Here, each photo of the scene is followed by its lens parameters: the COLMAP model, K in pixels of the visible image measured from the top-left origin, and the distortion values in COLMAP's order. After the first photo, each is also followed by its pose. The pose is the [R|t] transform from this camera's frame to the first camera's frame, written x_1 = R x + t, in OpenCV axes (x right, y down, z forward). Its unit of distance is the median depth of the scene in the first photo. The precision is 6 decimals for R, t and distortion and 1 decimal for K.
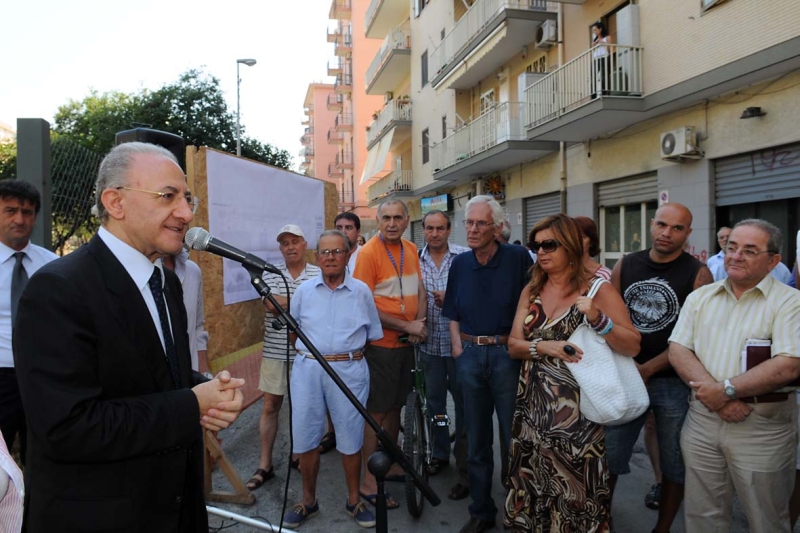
lens RADIAL K [[607.5, 0, 380.4], [0, 607.5, 265.1], [0, 0, 1]] dist [-0.001639, -0.064716]
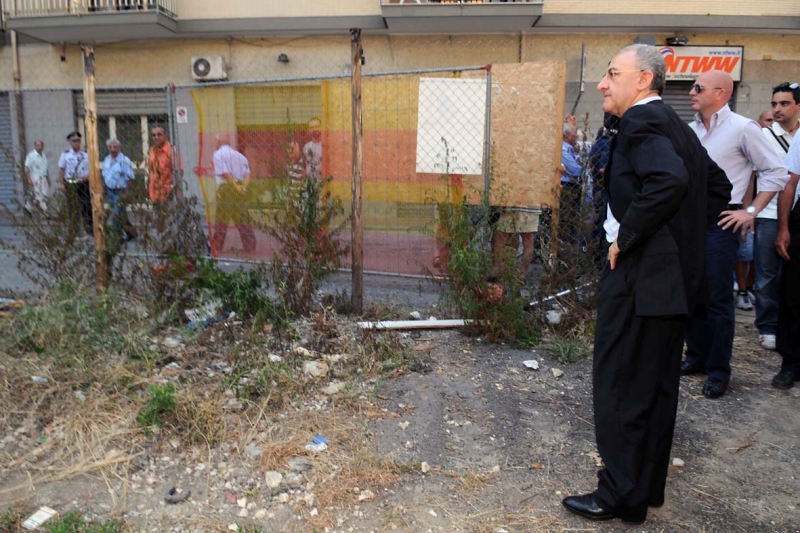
lens RADIAL K [[594.9, 0, 400.0], [0, 594.9, 266.5], [0, 0, 1]] dist [-0.000745, -0.063294]
pose [[0.248582, -0.132049, 0.959568, -0.415087], [0.022133, 0.991179, 0.130666, 0.029752], [-0.968358, -0.011243, 0.249312, 0.234596]]
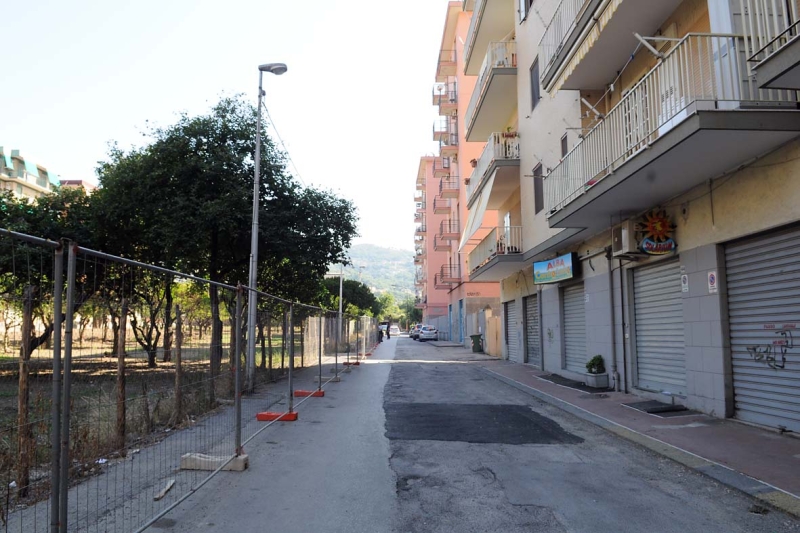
lens RADIAL K [[594.9, 0, 400.0], [0, 594.9, 266.5], [0, 0, 1]] dist [-0.000745, -0.063294]
pose [[0.984744, -0.012260, -0.173578, 0.058642], [-0.010849, 0.991248, -0.131565, -0.022318], [0.173672, 0.131441, 0.975992, 0.523095]]
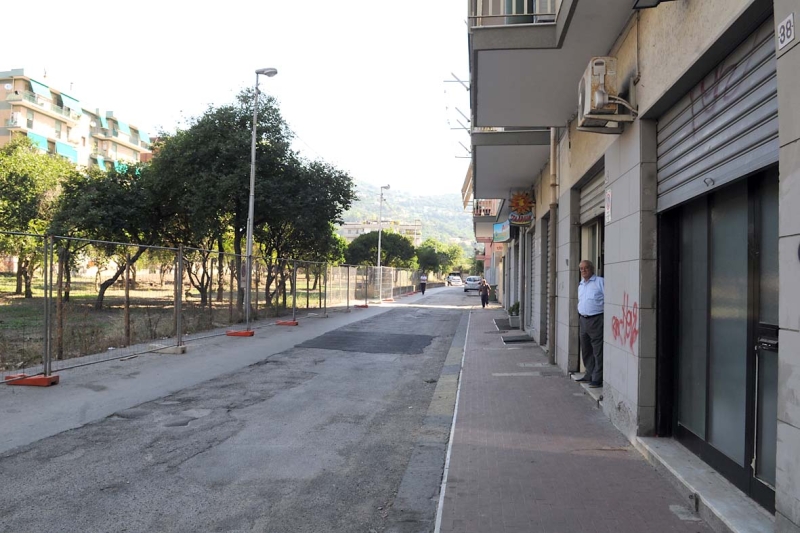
lens RADIAL K [[594.9, 0, 400.0], [0, 594.9, 266.5], [0, 0, 1]] dist [-0.000745, -0.063294]
pose [[0.950870, 0.019666, -0.308964, 0.341778], [-0.035440, 0.998334, -0.045525, -0.016952], [0.307554, 0.054238, 0.949984, 0.324326]]
